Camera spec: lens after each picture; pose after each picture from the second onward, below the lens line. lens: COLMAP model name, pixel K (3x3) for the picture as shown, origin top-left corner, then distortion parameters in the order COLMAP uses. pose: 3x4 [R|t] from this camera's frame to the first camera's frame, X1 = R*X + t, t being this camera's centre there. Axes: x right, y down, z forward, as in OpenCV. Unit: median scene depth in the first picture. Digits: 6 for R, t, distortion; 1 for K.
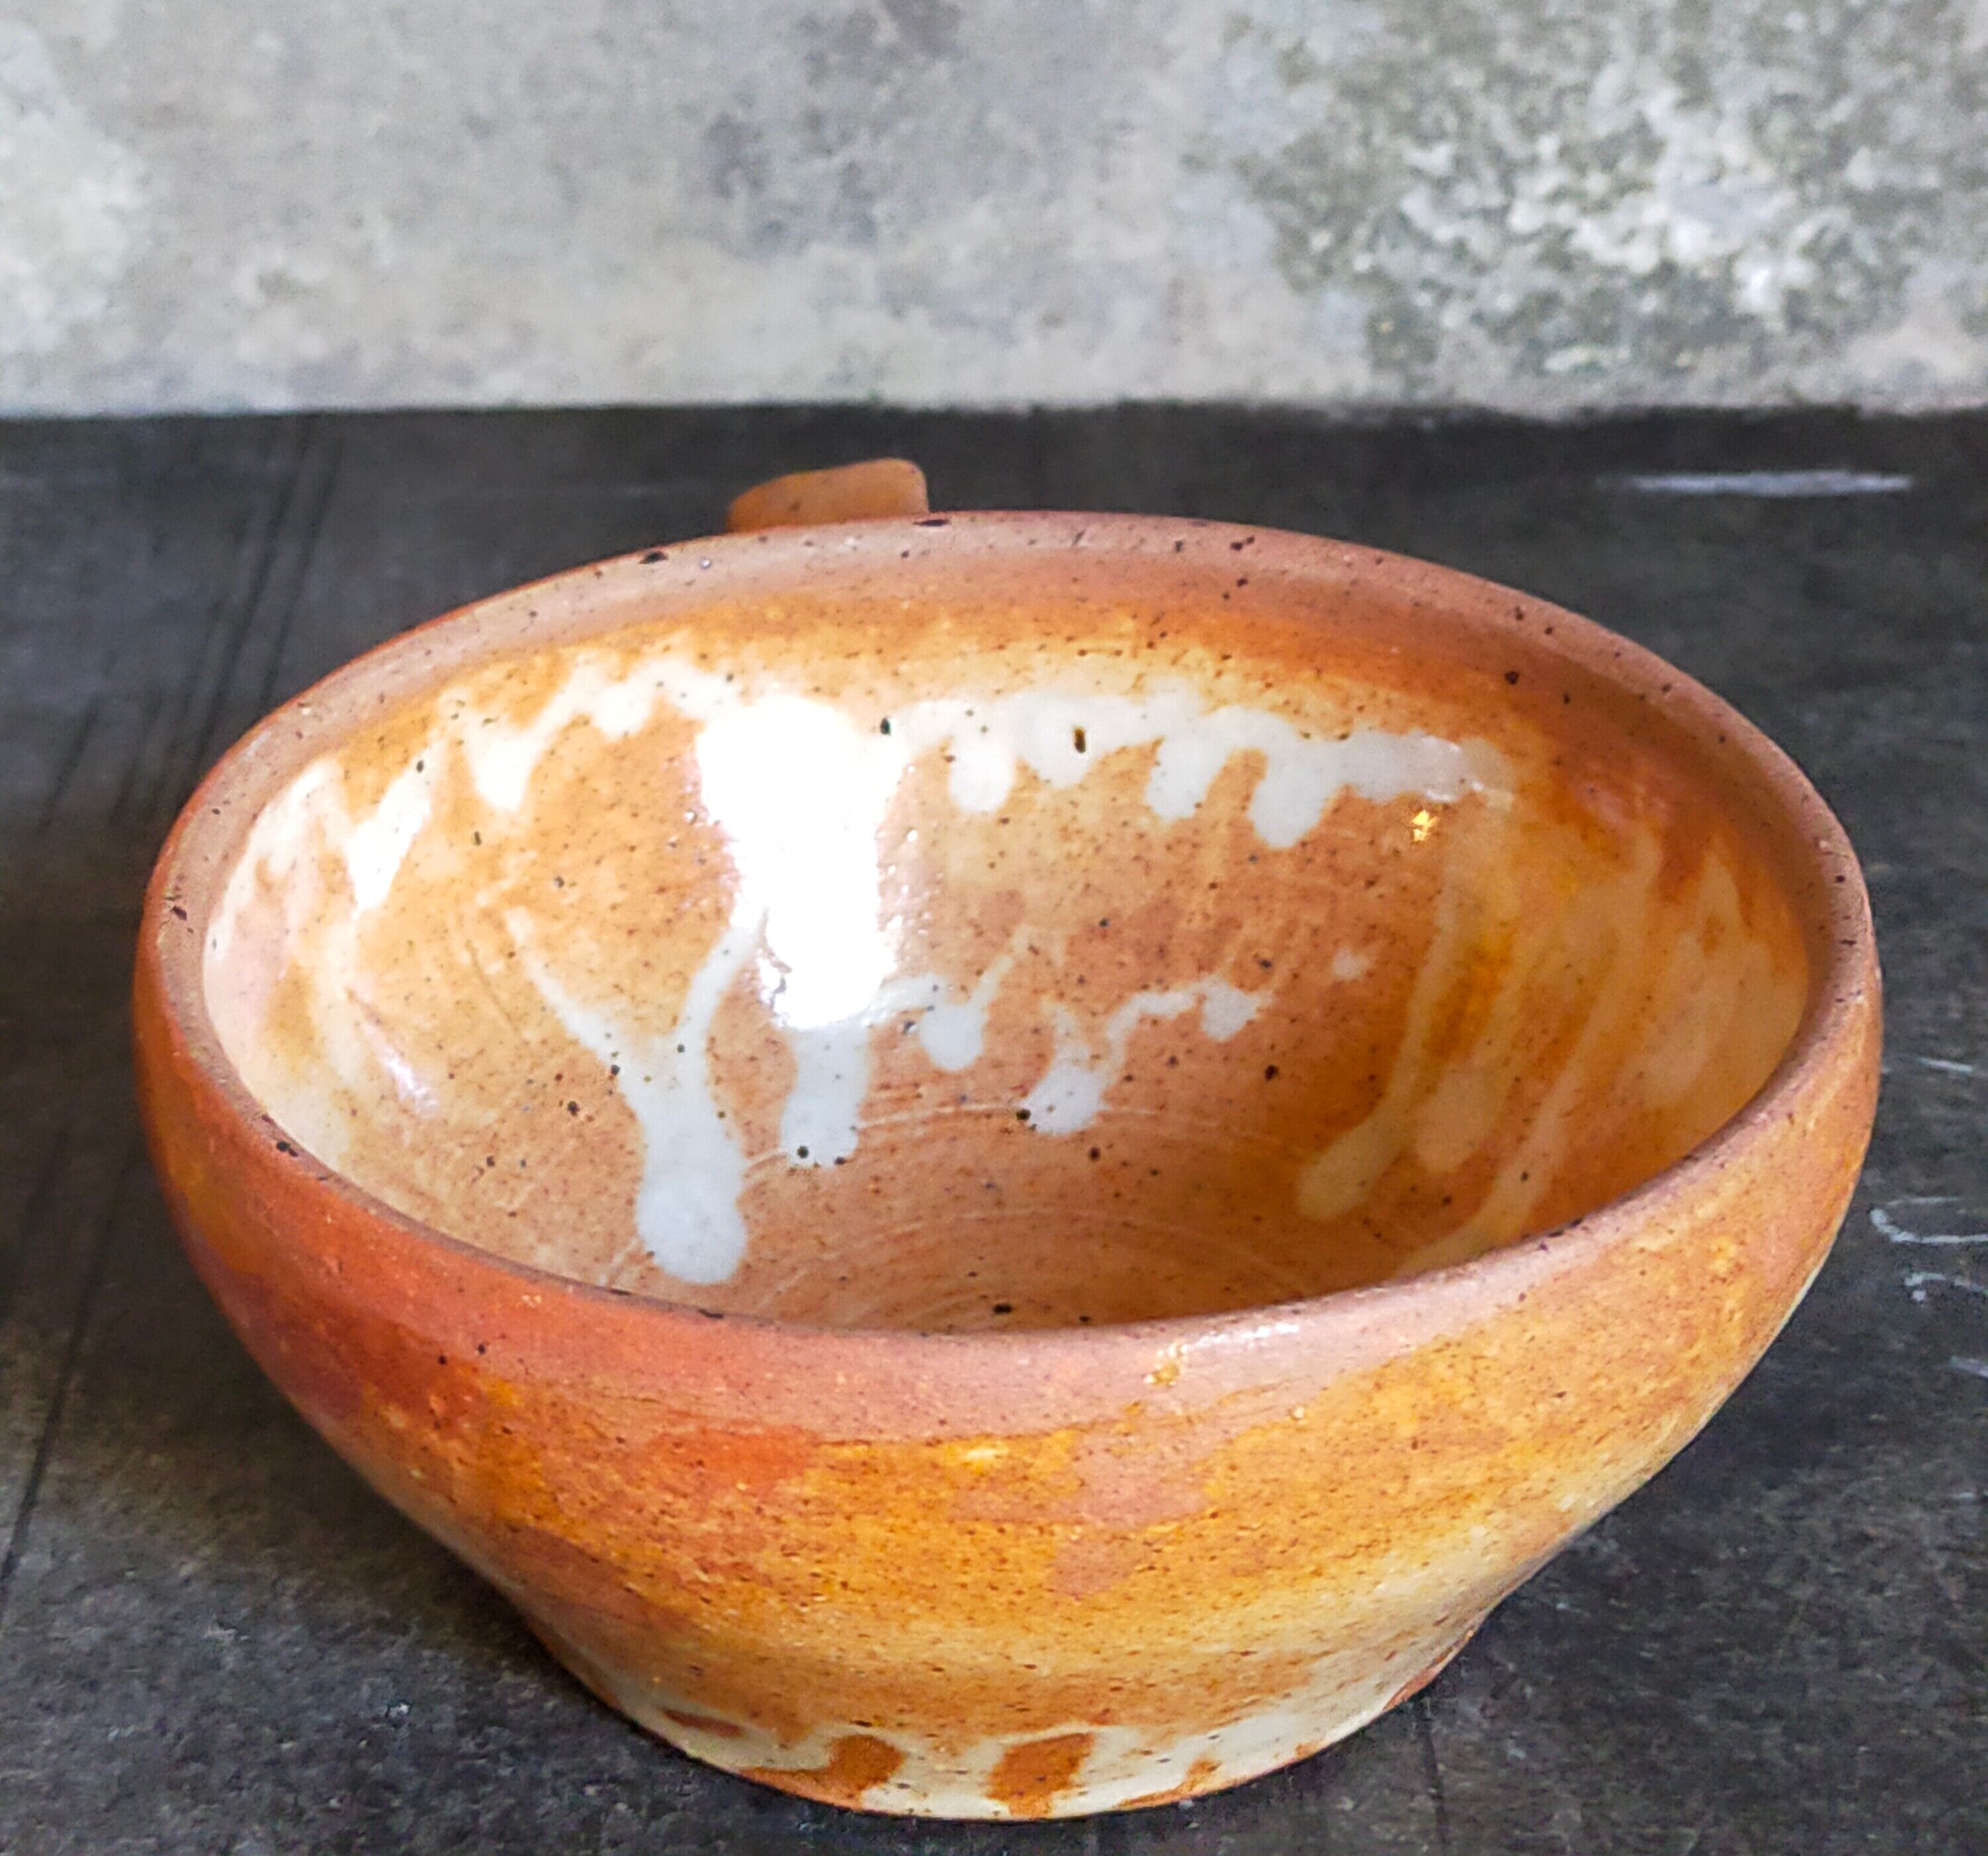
lens RADIAL K [[4057.6, 0, 1003.3], [0, 4057.6, 533.2], [0, 0, 1]] dist [0.056991, 0.000000]
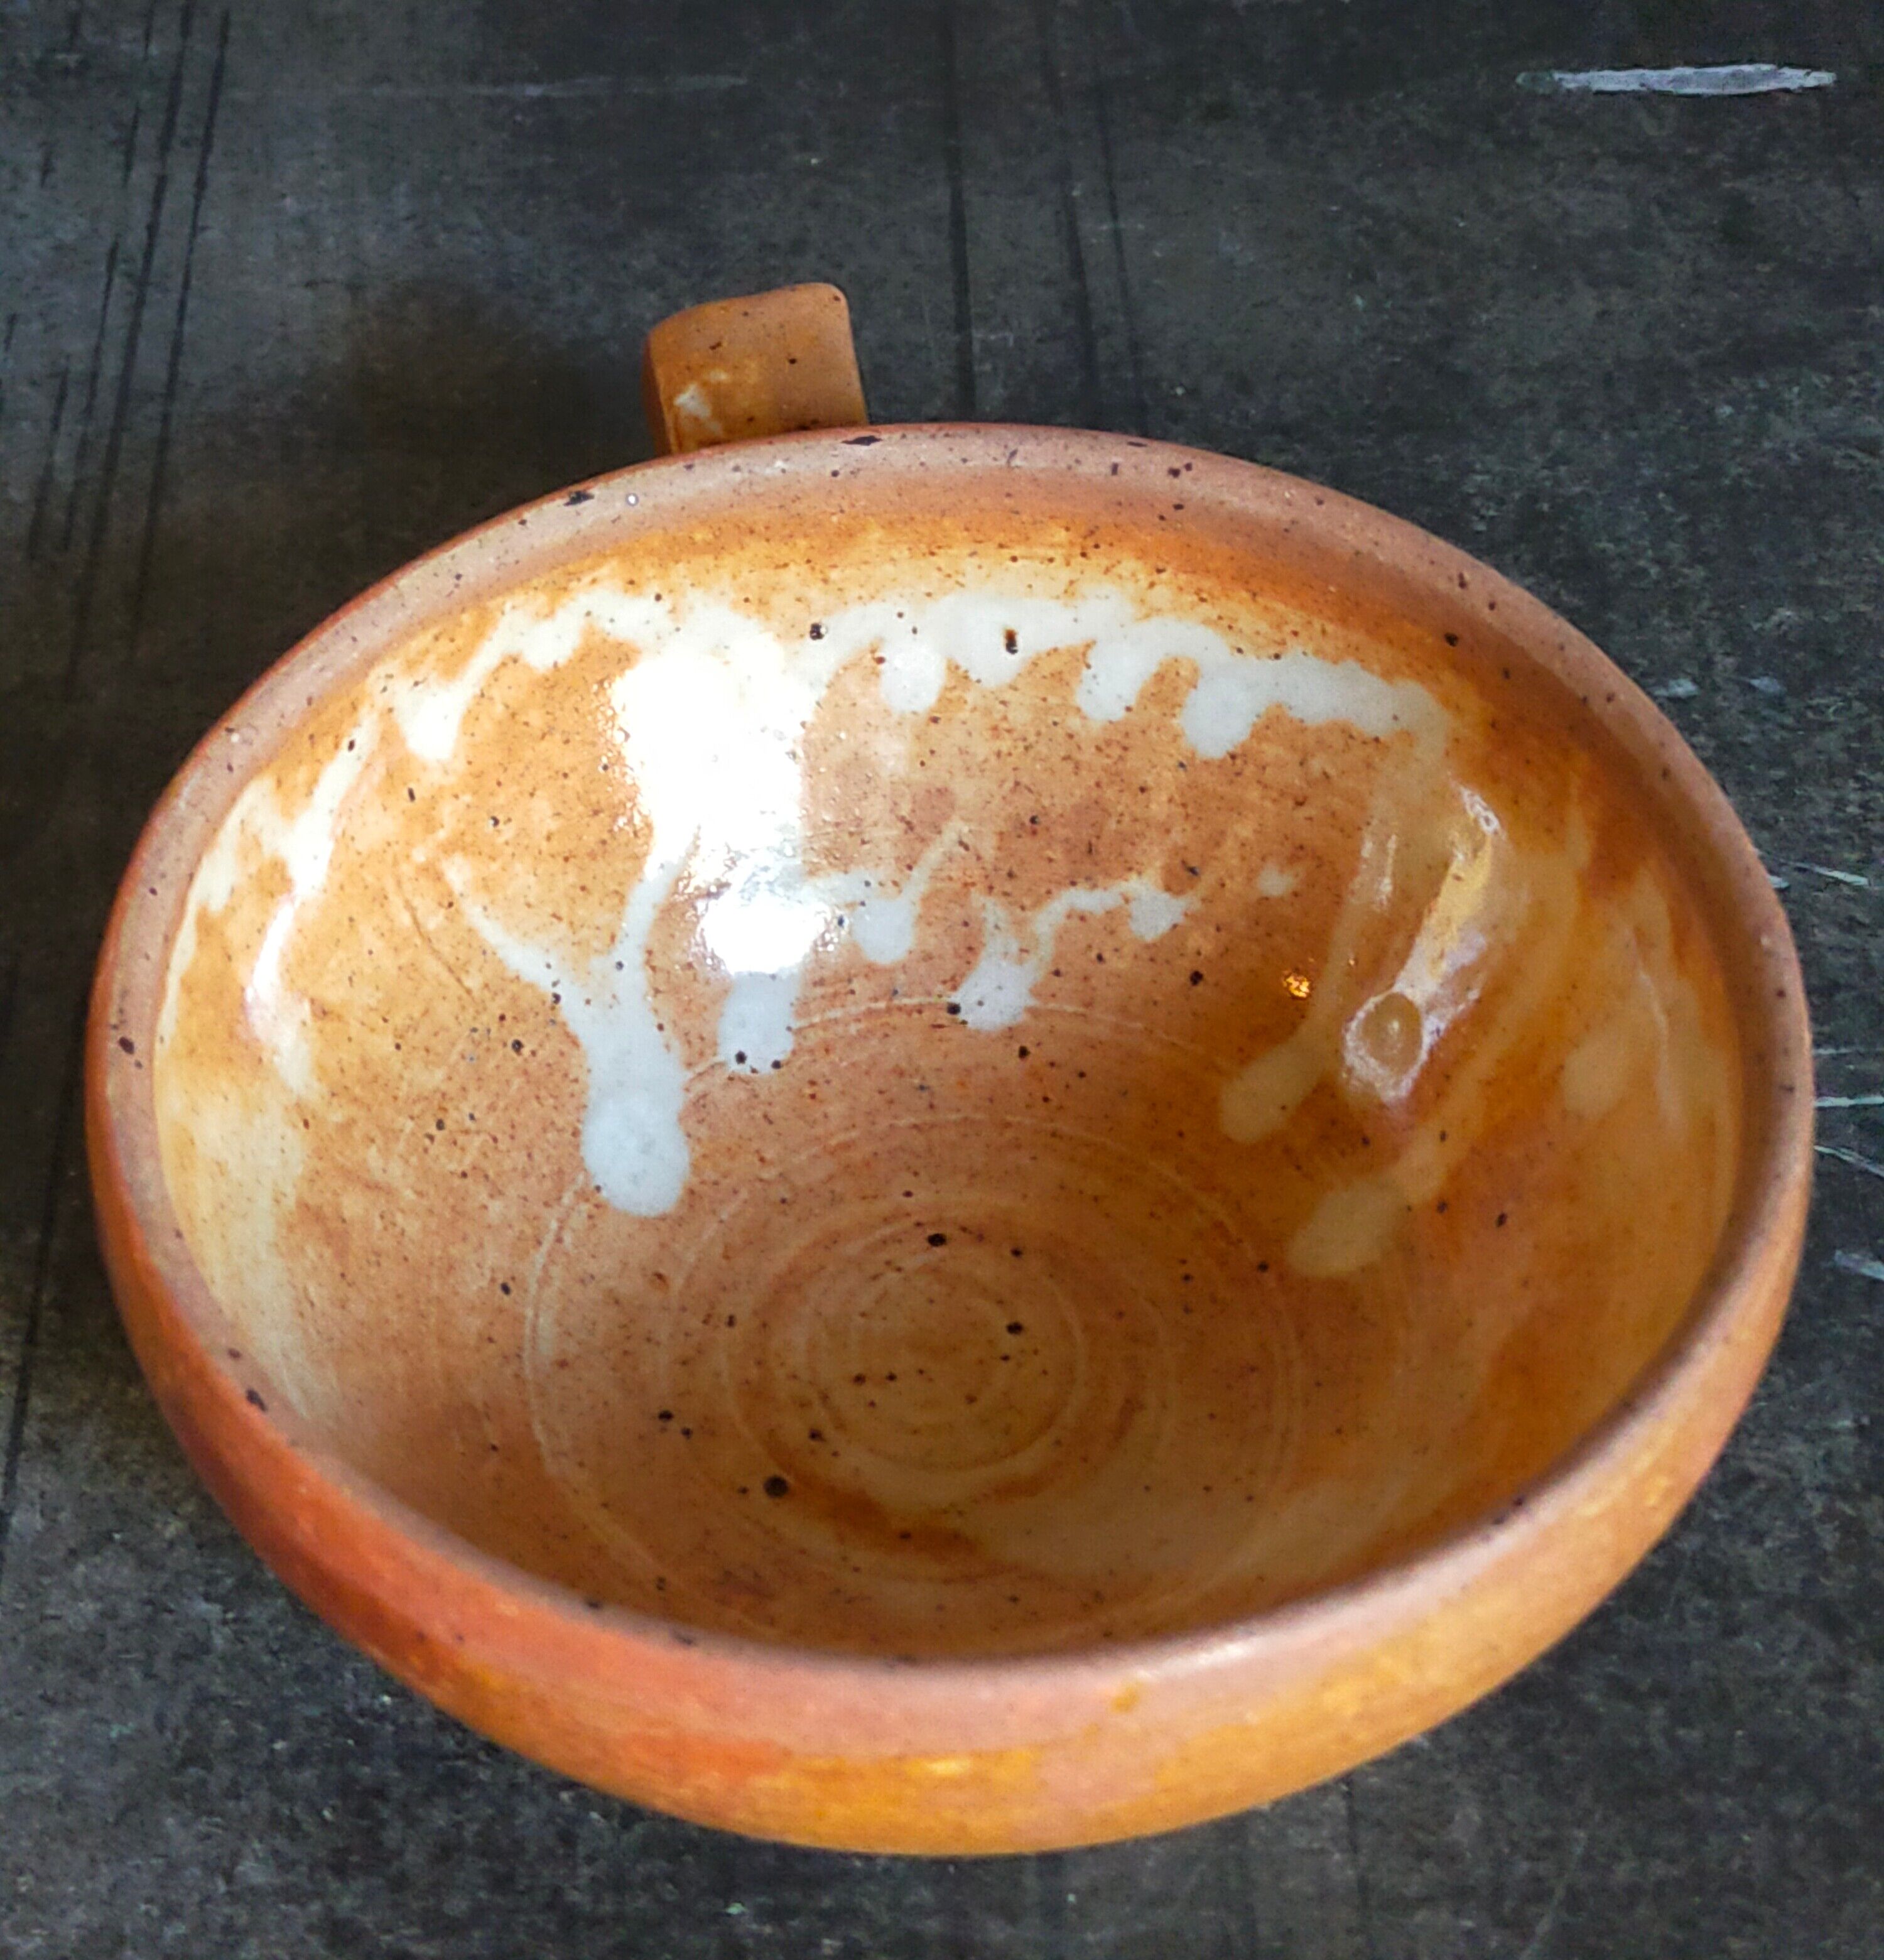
lens RADIAL K [[3821.4, 0, 960.8], [0, 3821.4, 705.6], [0, 0, 1]] dist [0.069064, 0.000000]
pose [[0.999640, -0.004196, 0.026515, -0.012936], [-0.004930, 0.942217, 0.334966, -0.175252], [-0.026389, -0.334976, 0.941857, 0.078913]]
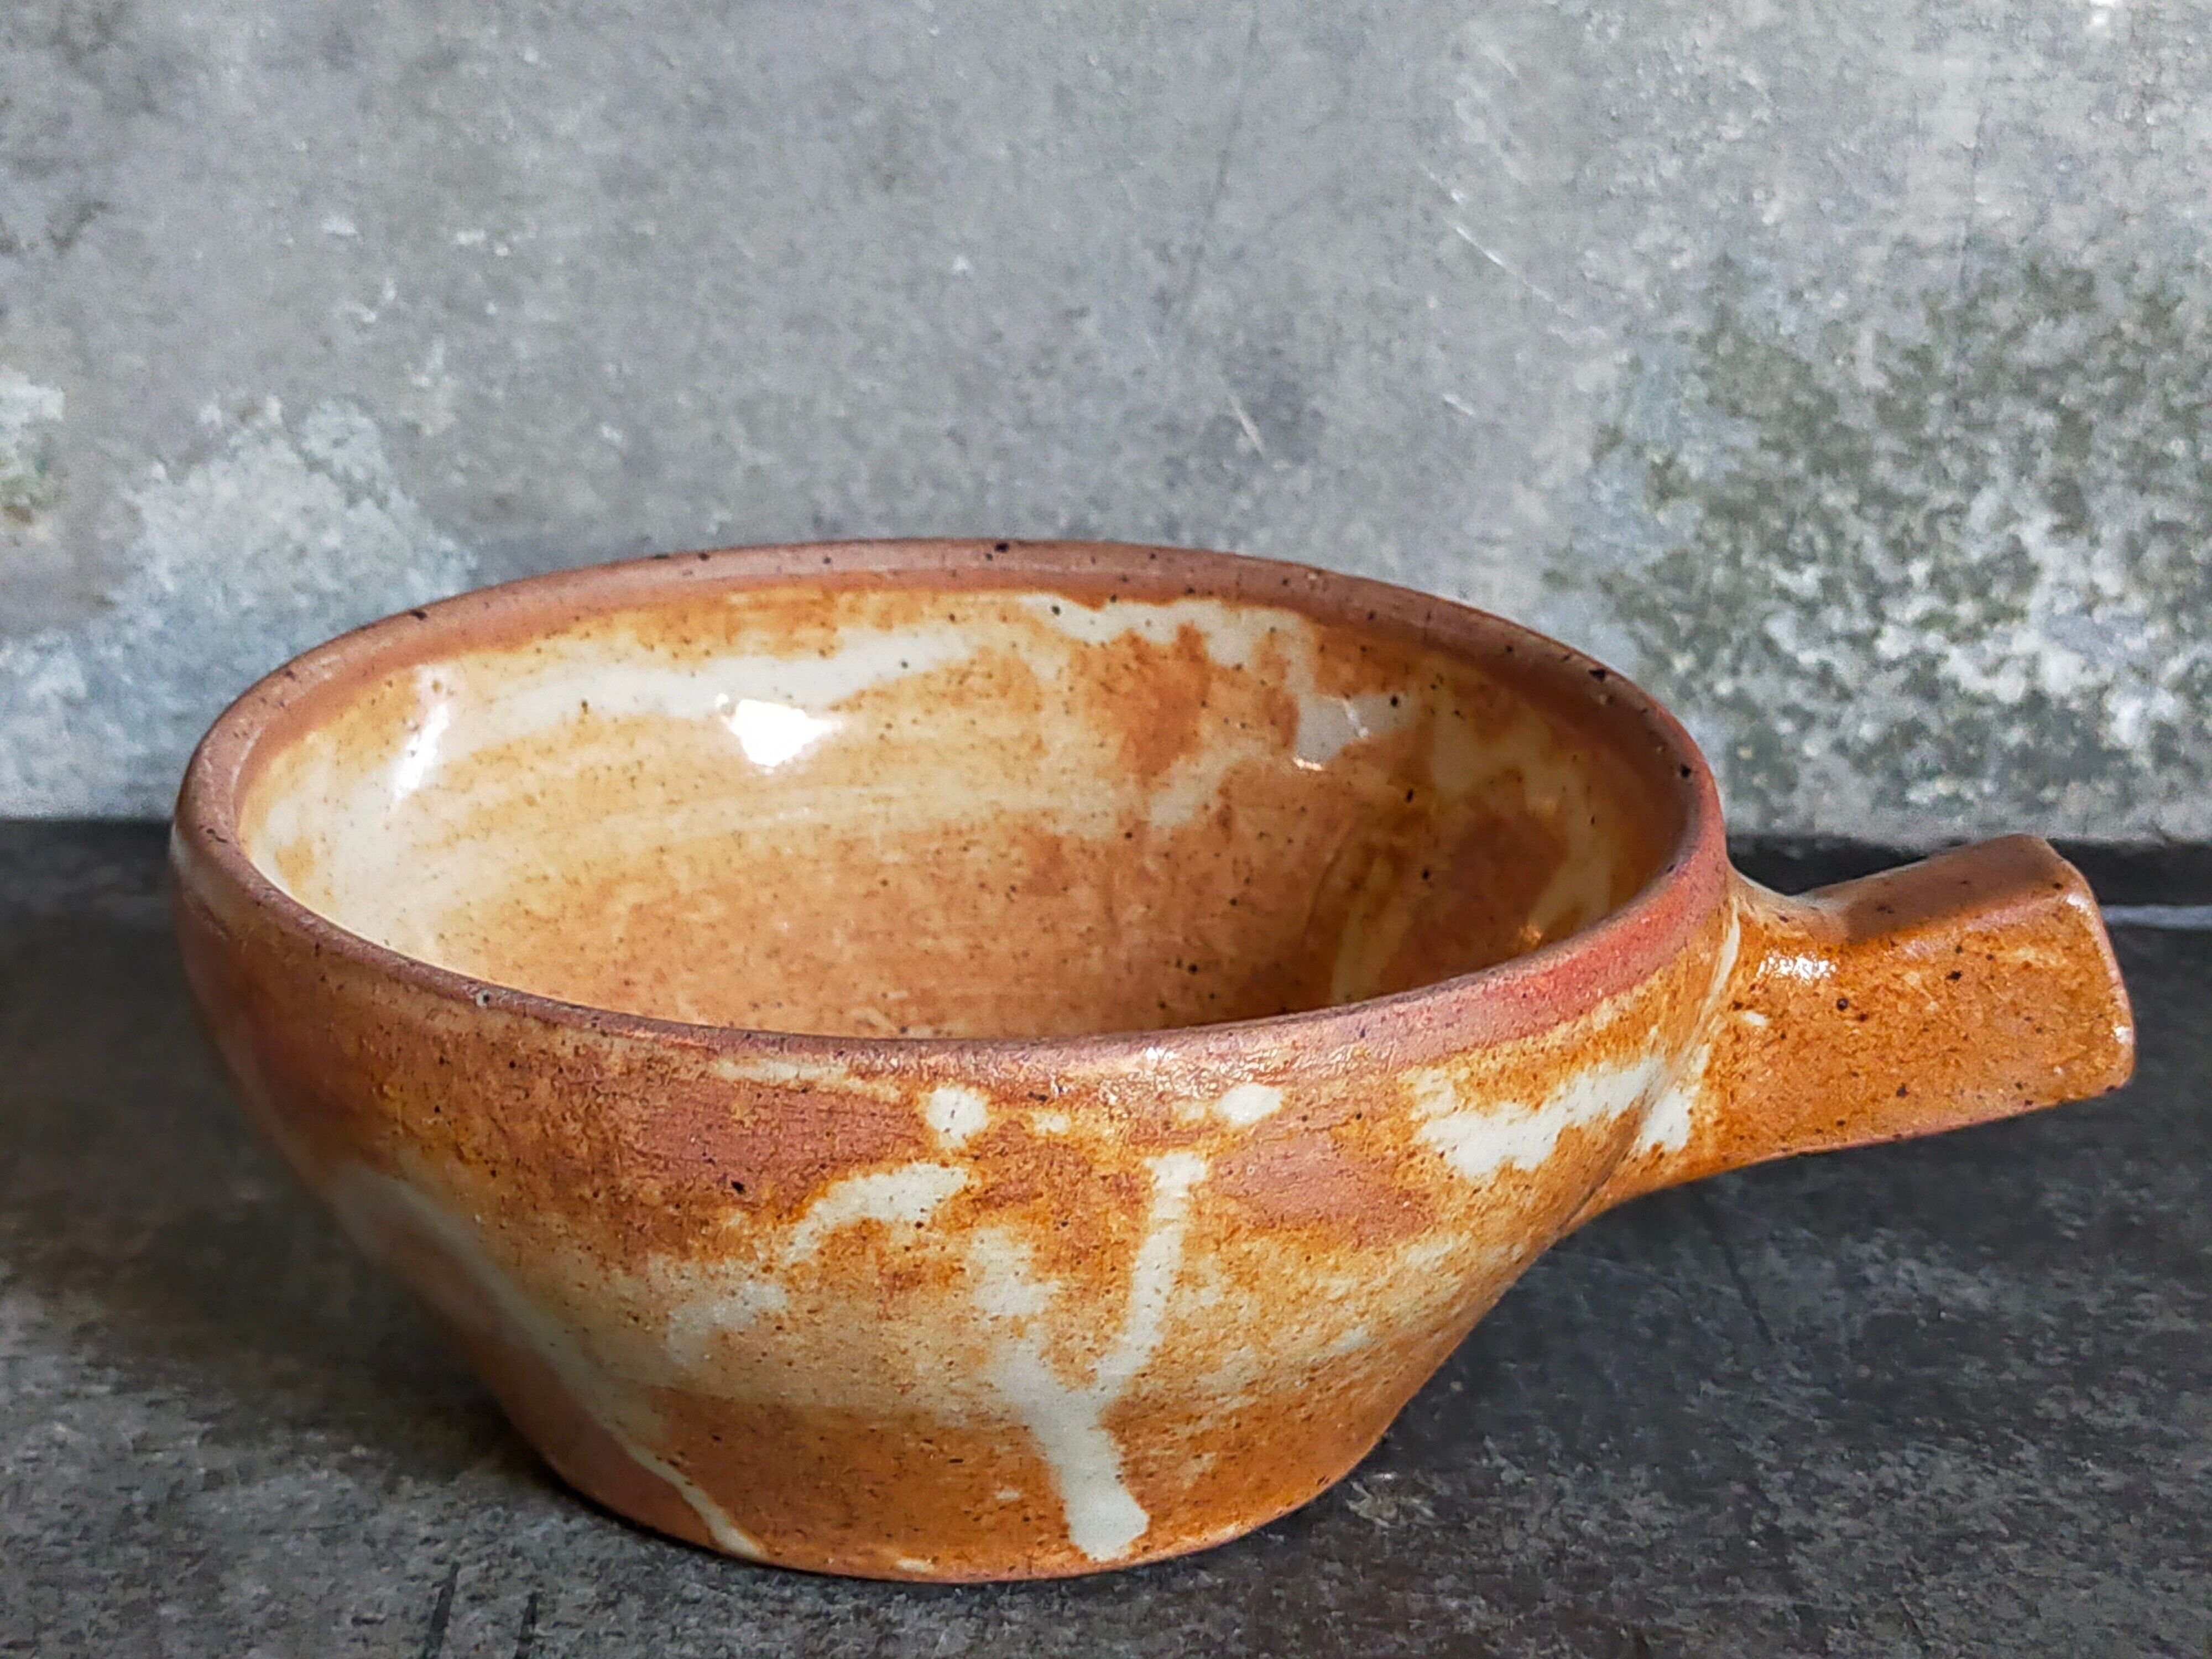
lens RADIAL K [[3373.6, 0, 1107.1], [0, 3373.6, 818.5], [0, 0, 1]] dist [0.068904, 0.000000]
pose [[0.999295, 0.019319, 0.032199, -0.086761], [-0.016874, 0.997076, -0.074531, 0.028376], [-0.033545, 0.073935, 0.996699, 0.201335]]
